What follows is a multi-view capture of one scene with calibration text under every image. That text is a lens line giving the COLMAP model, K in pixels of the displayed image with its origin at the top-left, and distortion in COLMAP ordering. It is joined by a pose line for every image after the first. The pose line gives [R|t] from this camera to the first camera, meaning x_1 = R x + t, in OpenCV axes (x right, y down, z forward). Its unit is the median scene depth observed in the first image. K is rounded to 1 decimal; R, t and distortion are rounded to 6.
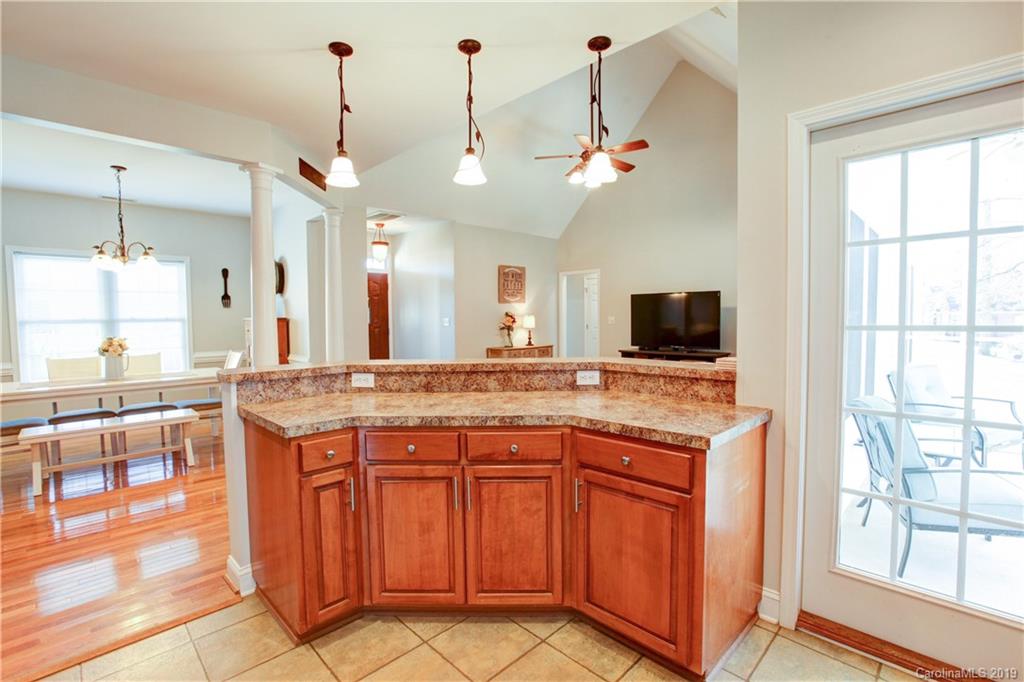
lens RADIAL K [[468.3, 0, 514.5], [0, 468.3, 339.0], [0, 0, 1]] dist [-0.002335, -0.000312]
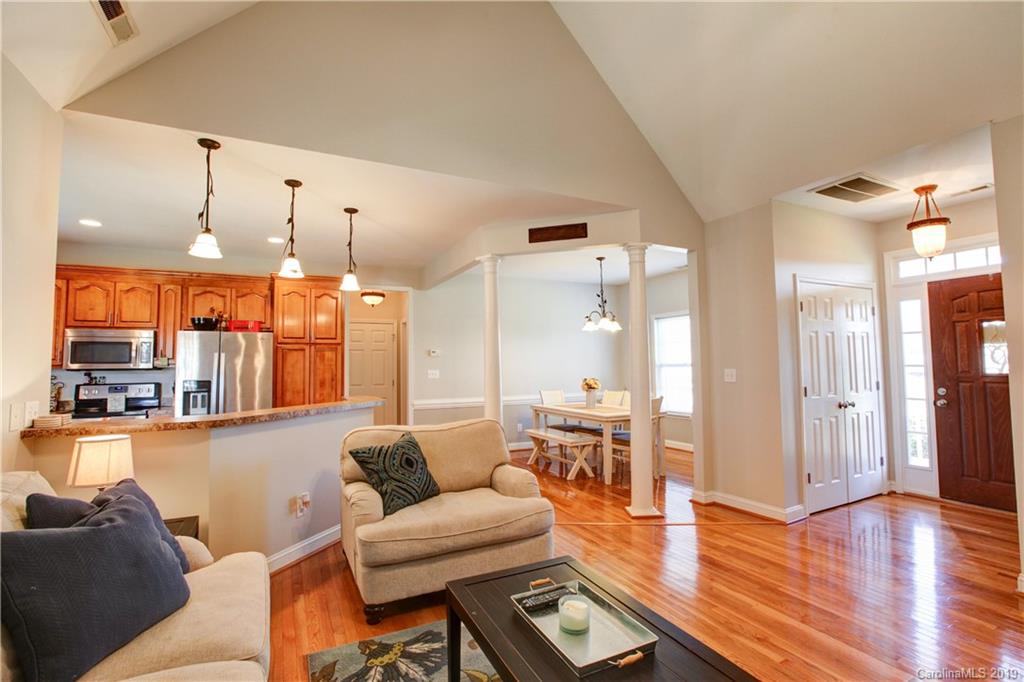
lens RADIAL K [[462.1, 0, 512.0], [0, 462.1, 341.0], [0, 0, 1]] dist [-0.039571, 0.000091]
pose [[-0.332495, -0.032821, -0.942534, 0.476205], [-0.035905, 0.999110, -0.022125, -0.063321], [0.942421, 0.026486, -0.333378, 1.030755]]
